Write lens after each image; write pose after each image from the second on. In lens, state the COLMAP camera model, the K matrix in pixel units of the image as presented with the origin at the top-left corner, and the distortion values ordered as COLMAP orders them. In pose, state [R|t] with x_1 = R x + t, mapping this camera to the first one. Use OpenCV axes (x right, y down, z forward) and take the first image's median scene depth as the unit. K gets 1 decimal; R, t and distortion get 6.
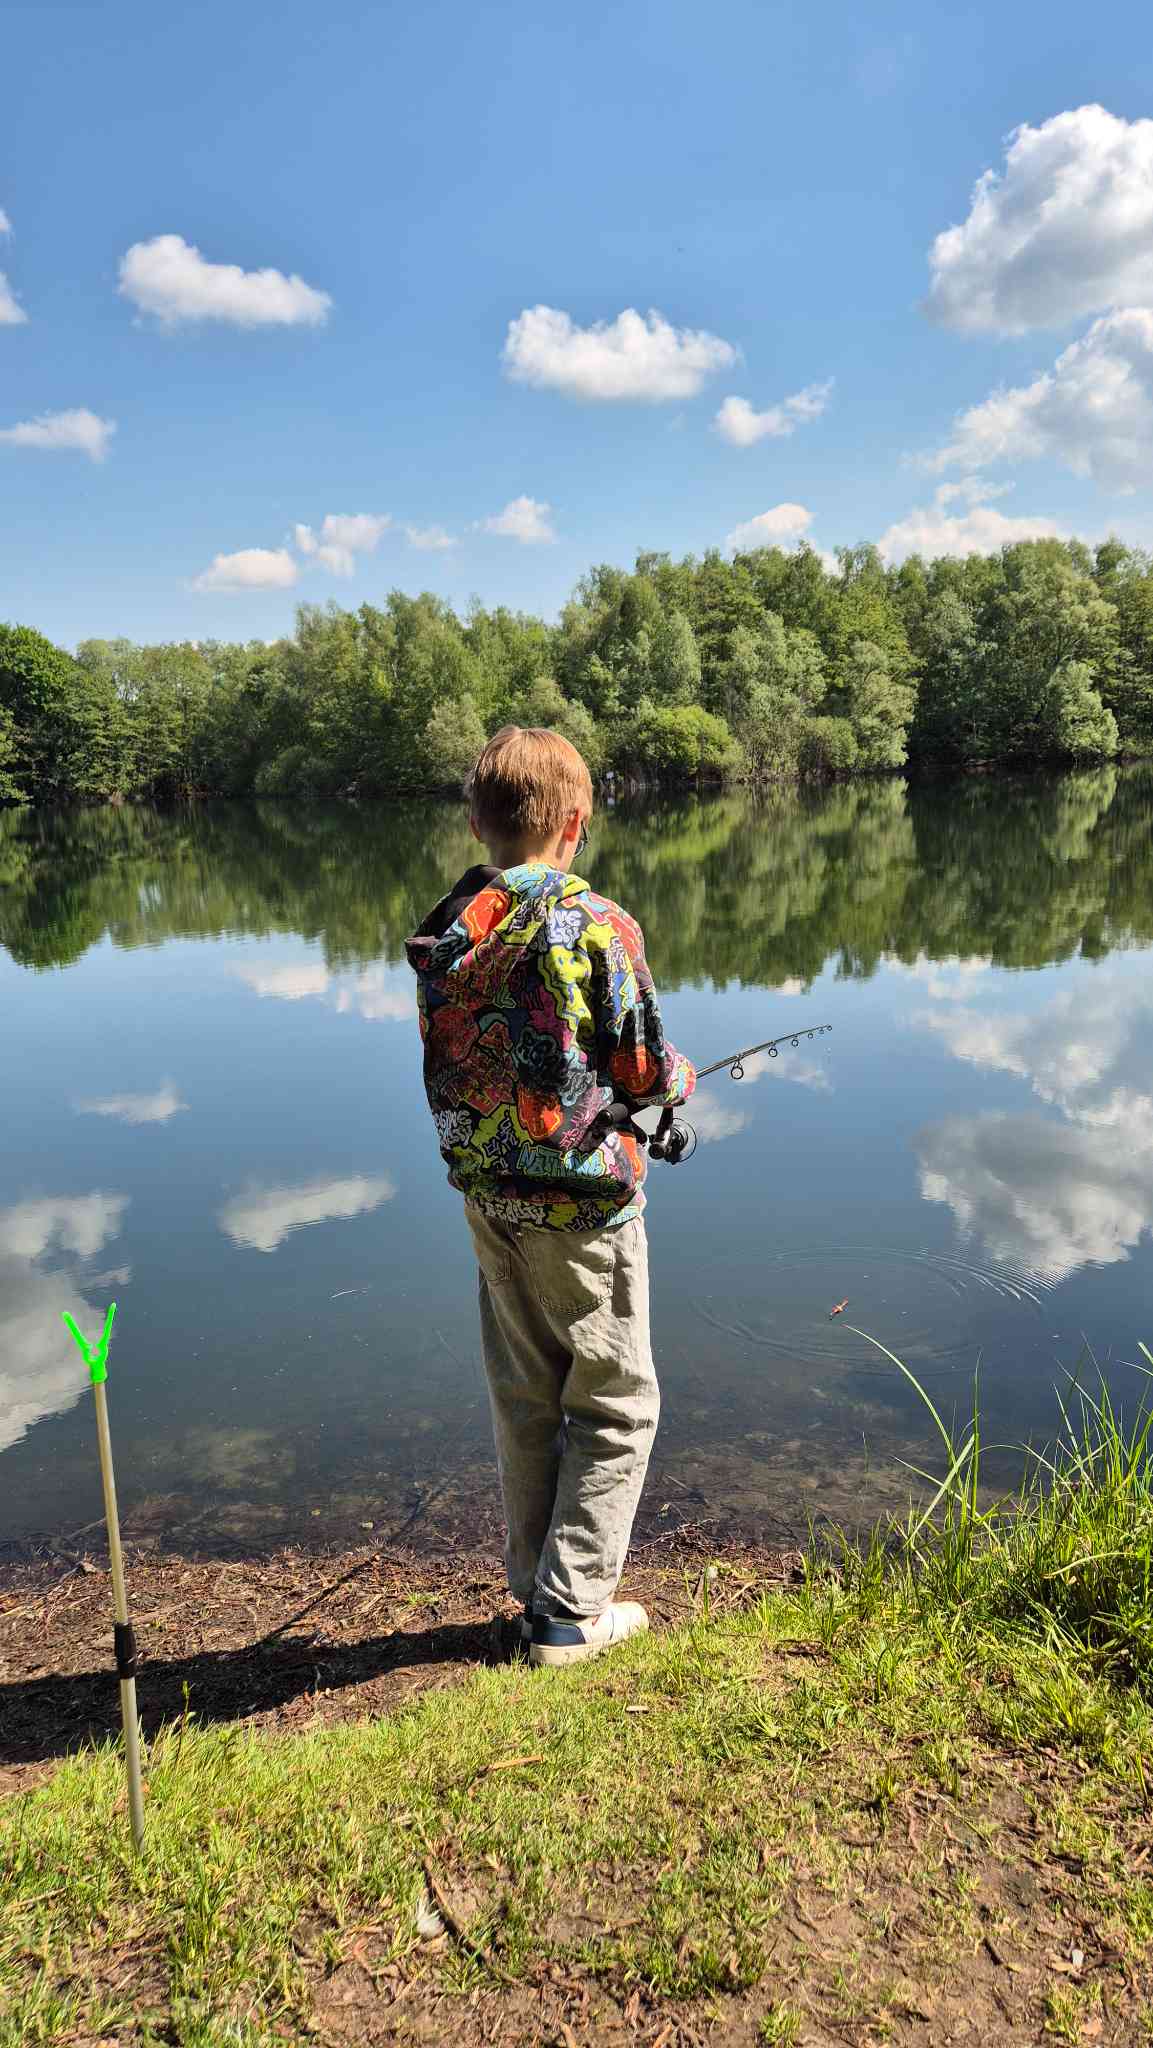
lens RADIAL K [[1357.3, 0, 575.2], [0, 1357.3, 1060.3], [0, 0, 1]] dist [0.079108, -0.069720]
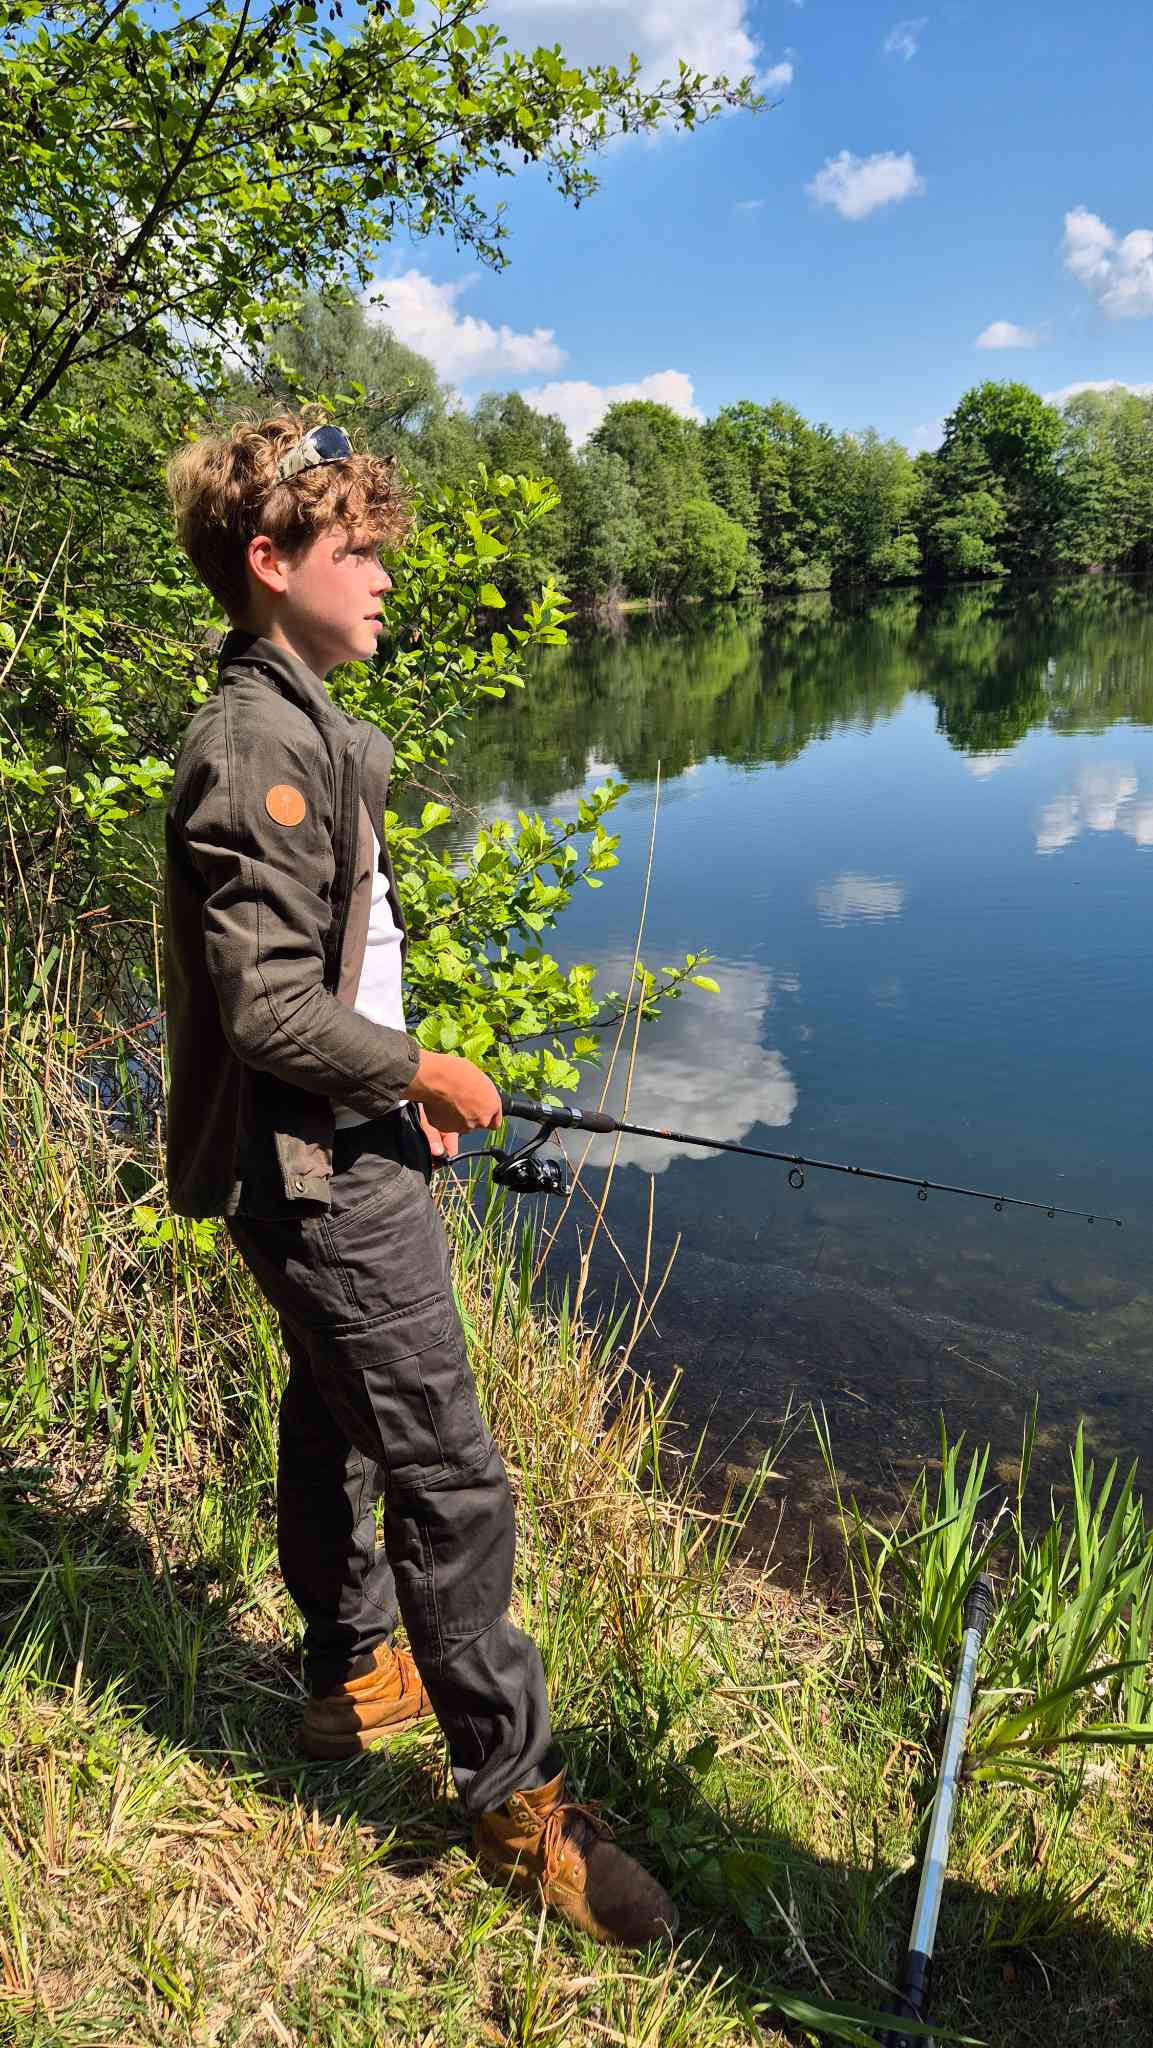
lens RADIAL K [[1357.3, 0, 581.6], [0, 1357.3, 1010.5], [0, 0, 1]] dist [0.079108, -0.069720]
pose [[0.875687, 0.134631, -0.463732, -0.171252], [-0.080783, 0.987657, 0.134190, 0.005216], [0.476075, -0.080047, 0.875754, 0.001961]]
